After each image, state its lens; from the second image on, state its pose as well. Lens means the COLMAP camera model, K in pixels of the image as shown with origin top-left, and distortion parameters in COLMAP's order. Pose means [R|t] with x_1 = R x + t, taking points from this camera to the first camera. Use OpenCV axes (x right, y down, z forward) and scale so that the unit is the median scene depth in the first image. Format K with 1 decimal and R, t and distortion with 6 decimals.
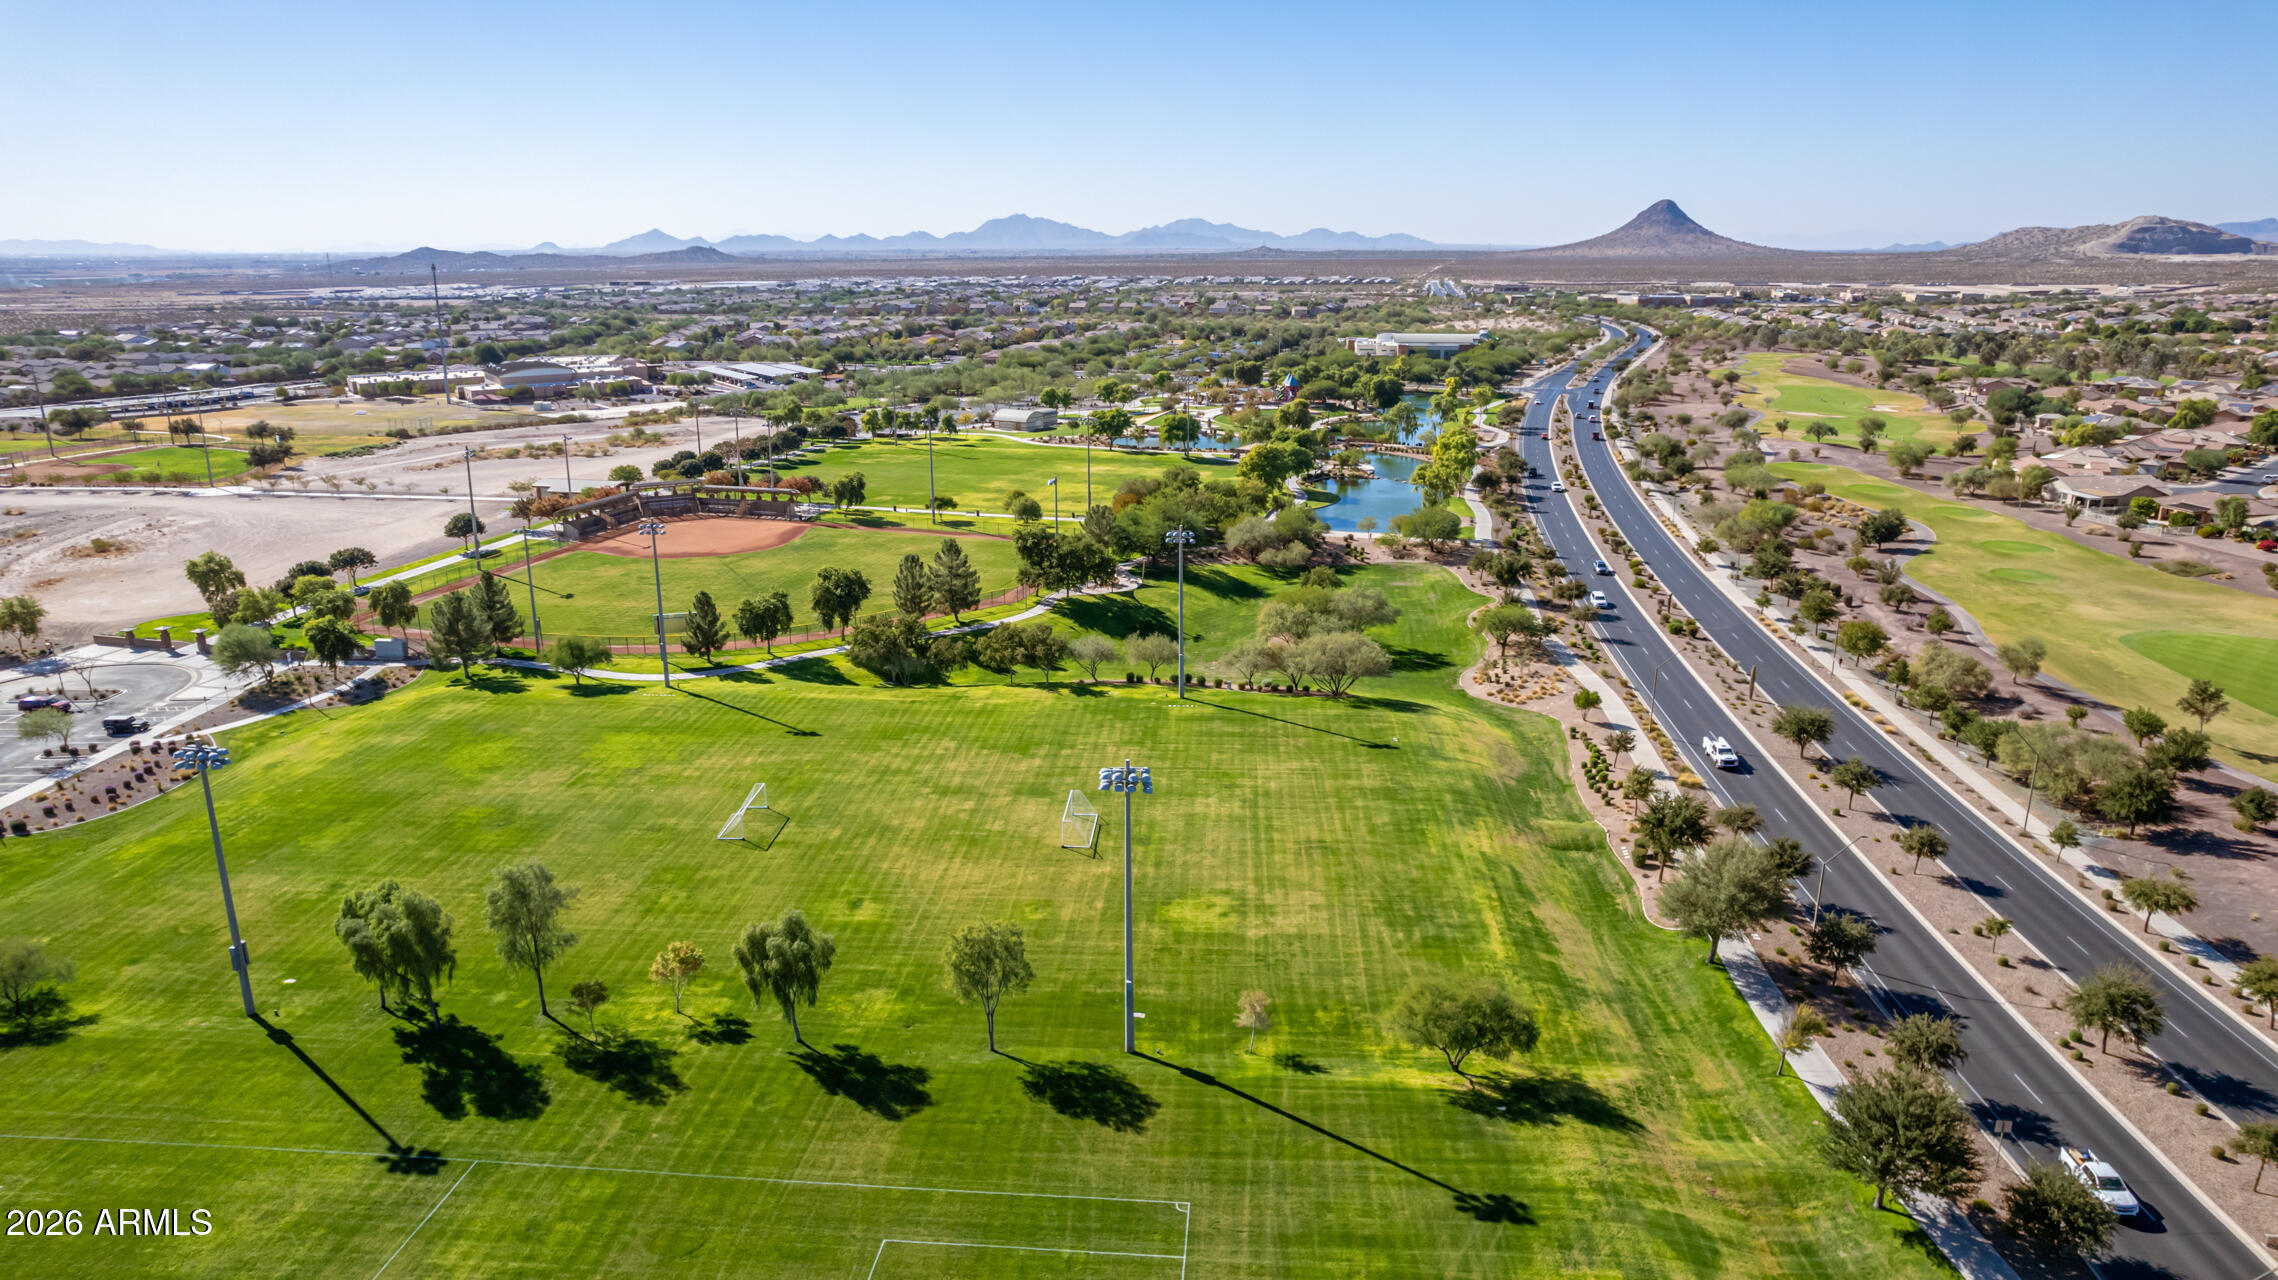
lens RADIAL K [[1460.8, 0, 1138.7], [0, 1460.8, 640.5], [0, 0, 1]] dist [-0.065482, 0.054894]
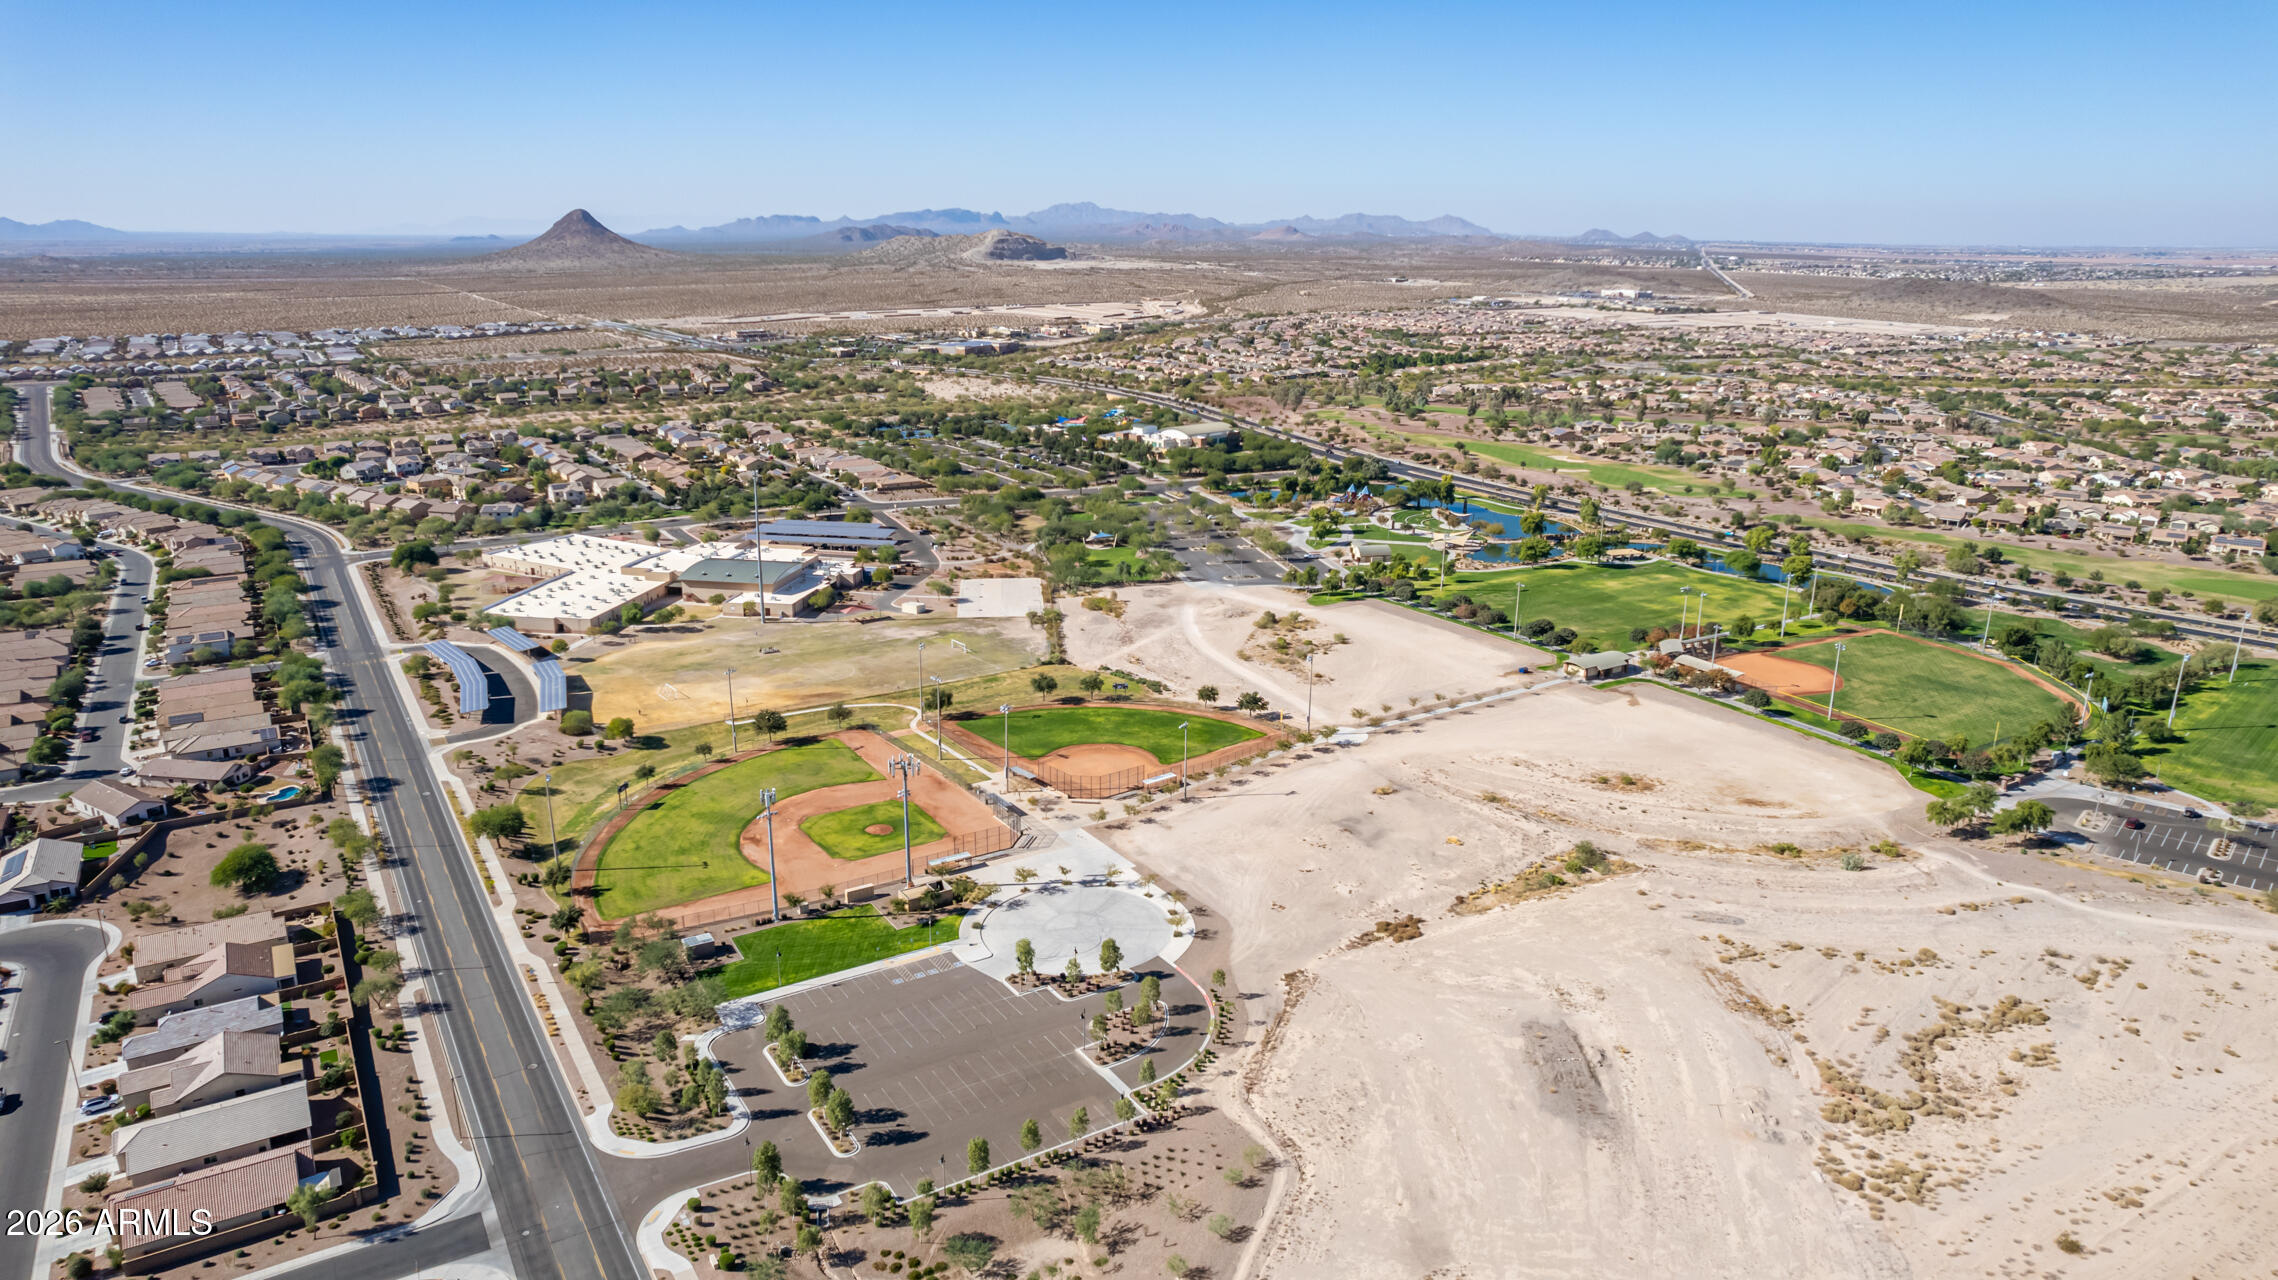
lens RADIAL K [[1460.8, 0, 1144.1], [0, 1460.8, 649.0], [0, 0, 1]] dist [-0.065482, 0.054894]
pose [[0.685692, -0.198074, 0.700424, -1.039177], [0.185847, 0.978011, 0.094636, -0.207816], [-0.703767, 0.065281, 0.707425, 0.217705]]
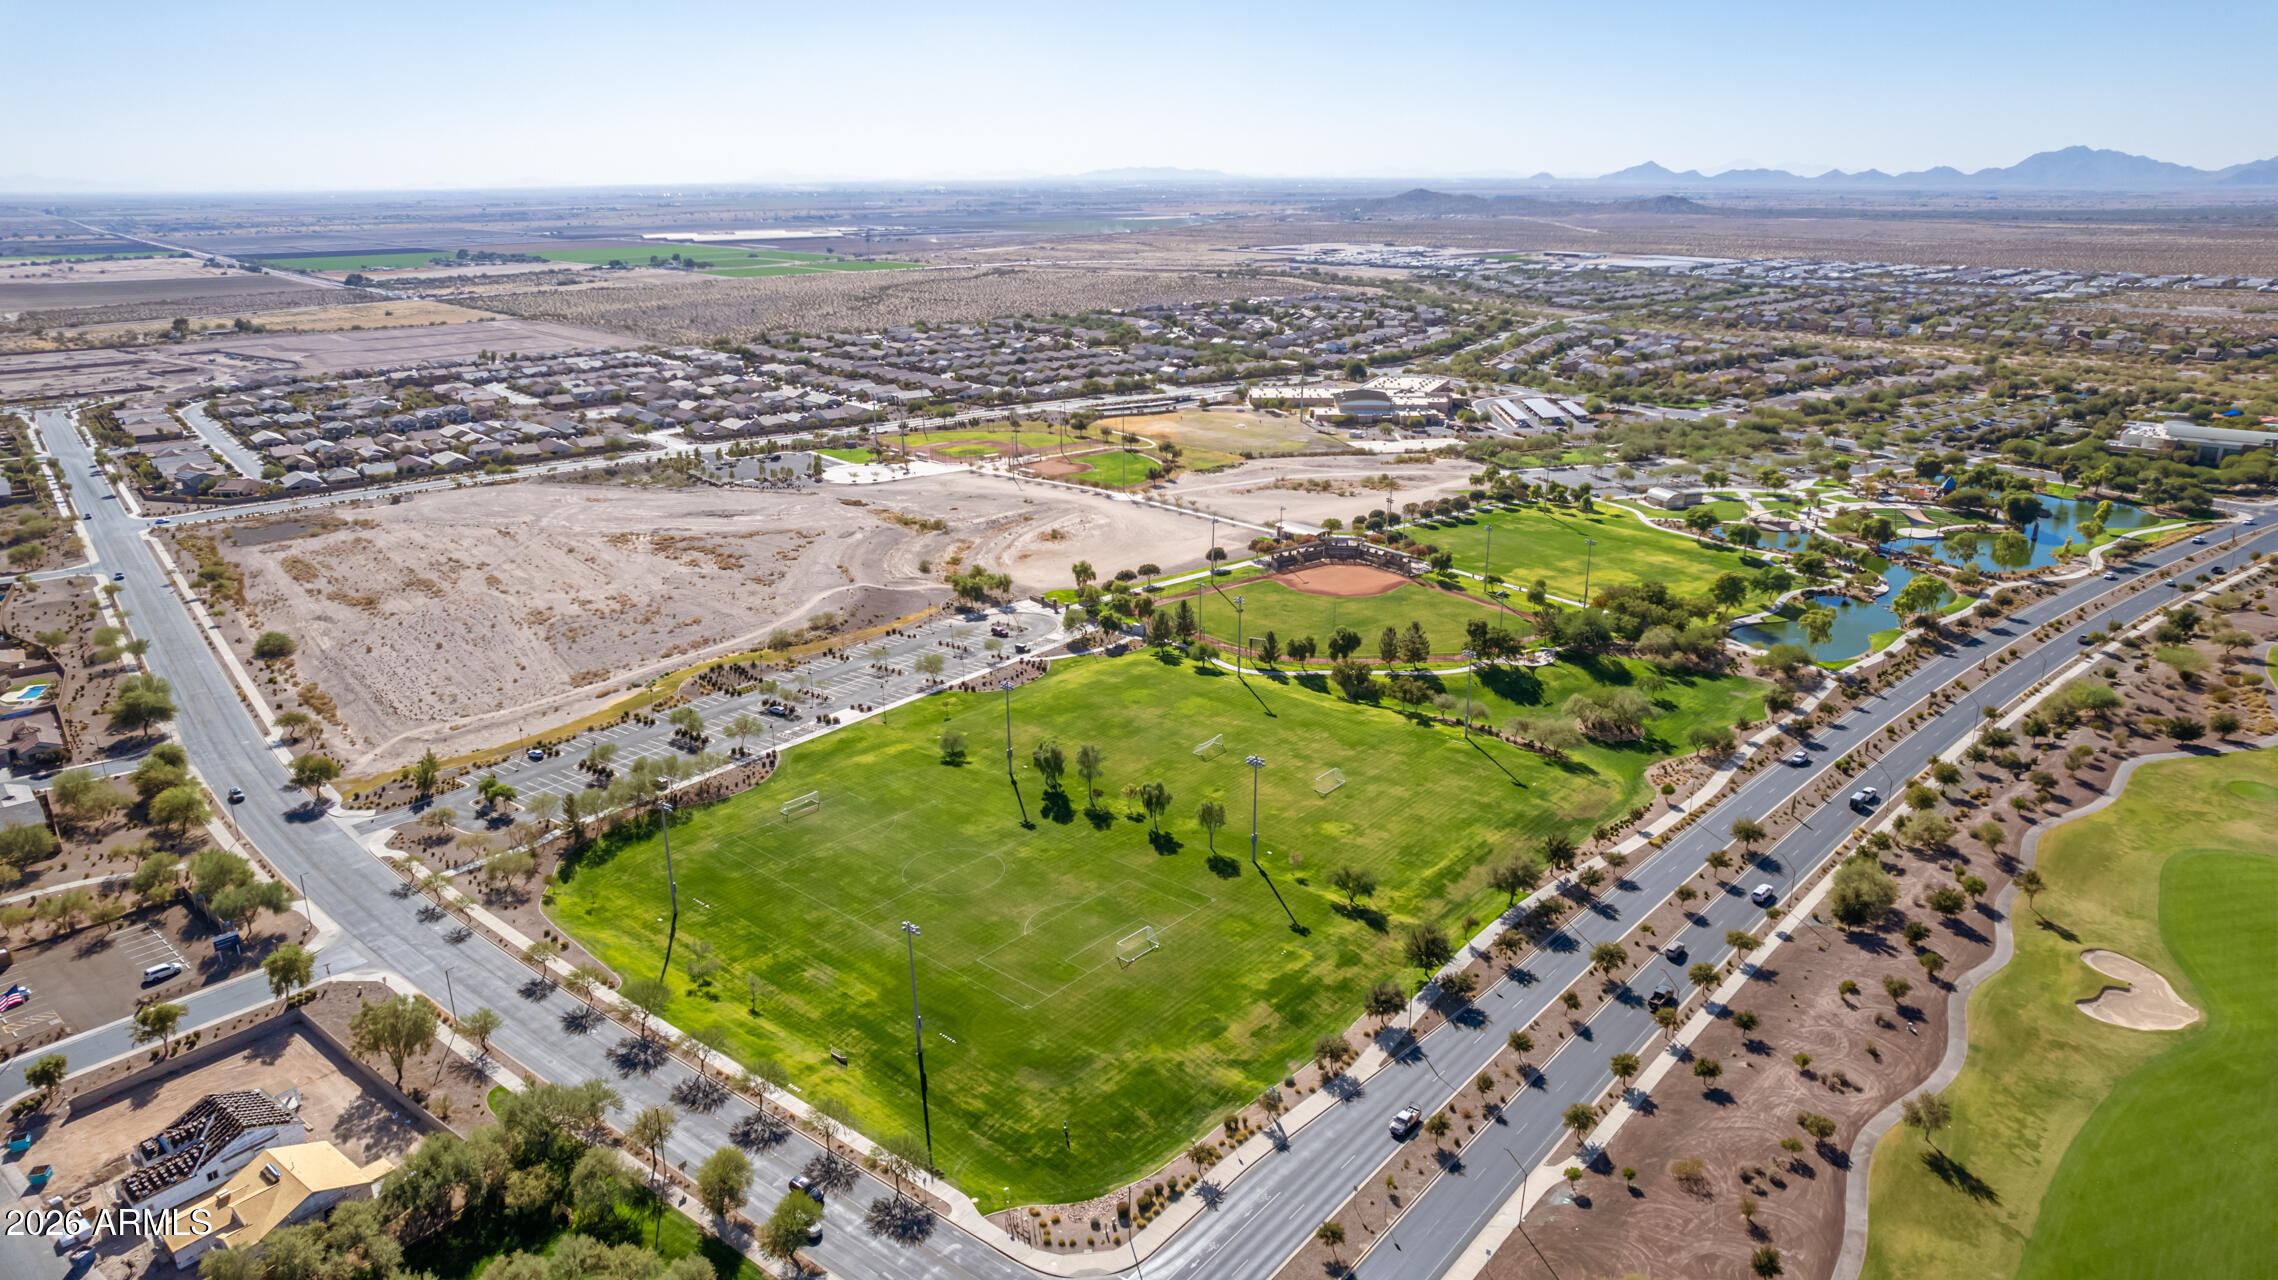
lens RADIAL K [[1460.8, 0, 1138.2], [0, 1460.8, 633.8], [0, 0, 1]] dist [-0.065482, 0.054894]
pose [[0.801780, 0.178445, -0.570356, 0.267380], [-0.154020, 0.983841, 0.091296, -0.071765], [0.577431, 0.014647, 0.816308, -0.277520]]
